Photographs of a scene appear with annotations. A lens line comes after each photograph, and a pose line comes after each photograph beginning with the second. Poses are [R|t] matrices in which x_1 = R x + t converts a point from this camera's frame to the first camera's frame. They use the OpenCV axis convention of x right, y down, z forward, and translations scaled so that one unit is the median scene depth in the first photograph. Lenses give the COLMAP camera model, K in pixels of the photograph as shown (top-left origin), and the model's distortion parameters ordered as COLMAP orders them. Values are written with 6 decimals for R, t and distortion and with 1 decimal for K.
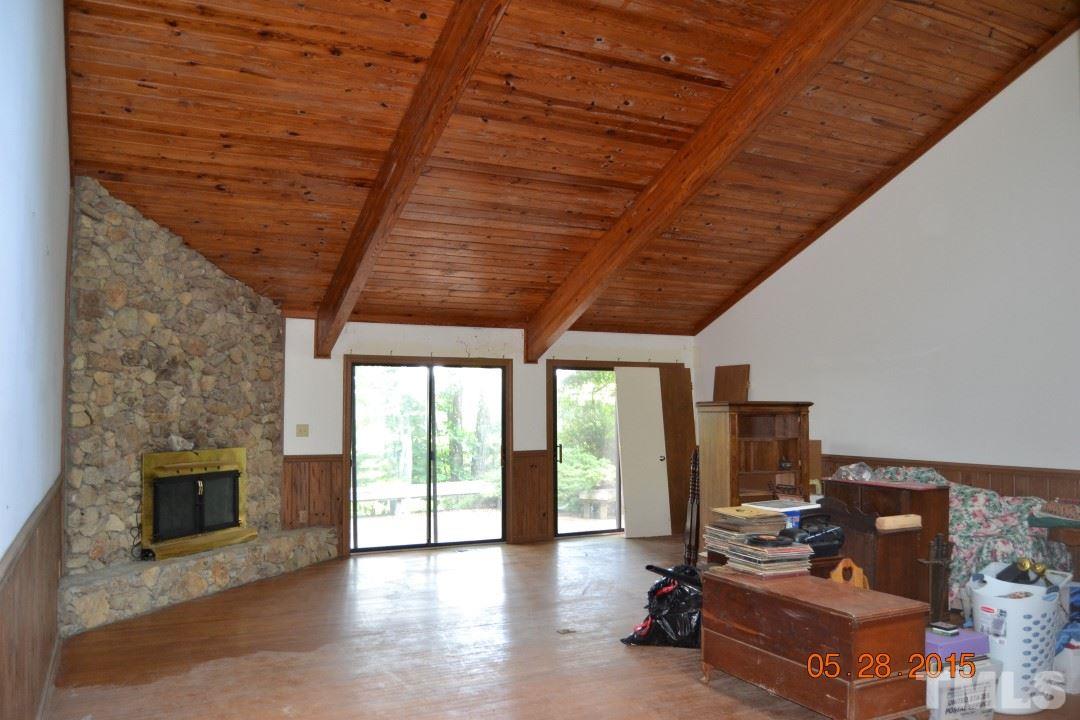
lens RADIAL K [[867.2, 0, 540.0], [0, 867.2, 360.0], [0, 0, 1]] dist [-0.088515, 0.009280]
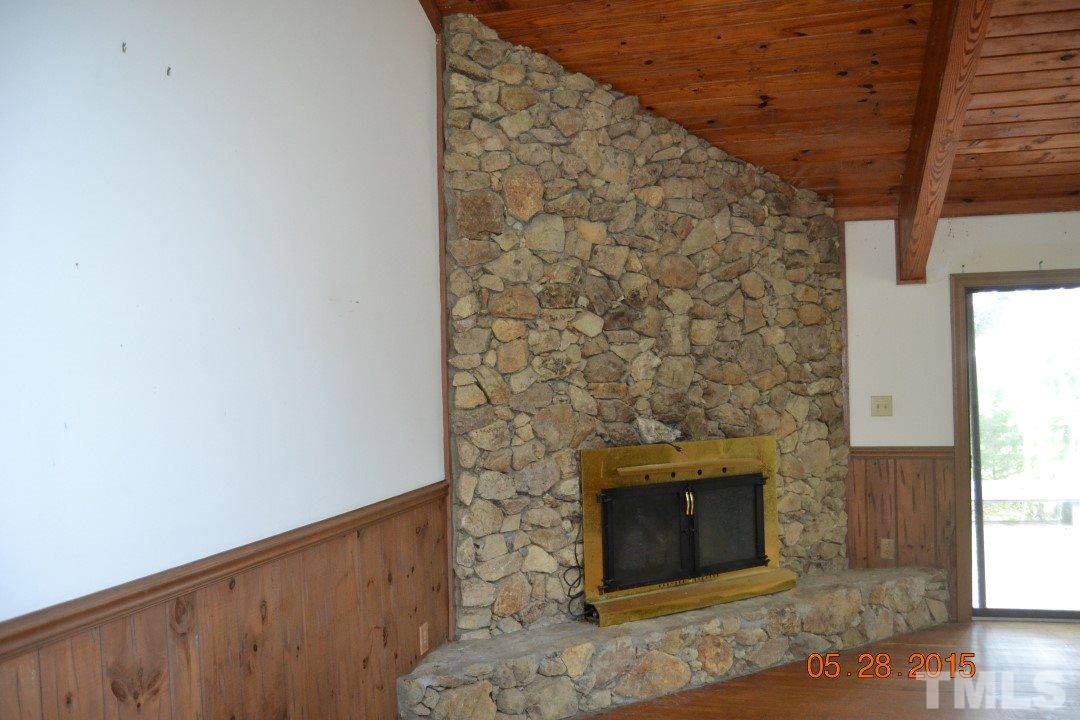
lens RADIAL K [[867.2, 0, 540.0], [0, 867.2, 360.0], [0, 0, 1]] dist [-0.088515, 0.009280]
pose [[0.738163, -0.028018, -0.674041, -0.060723], [0.057876, 0.998084, 0.021894, 0.028471], [0.672136, -0.055172, 0.738370, 0.496169]]
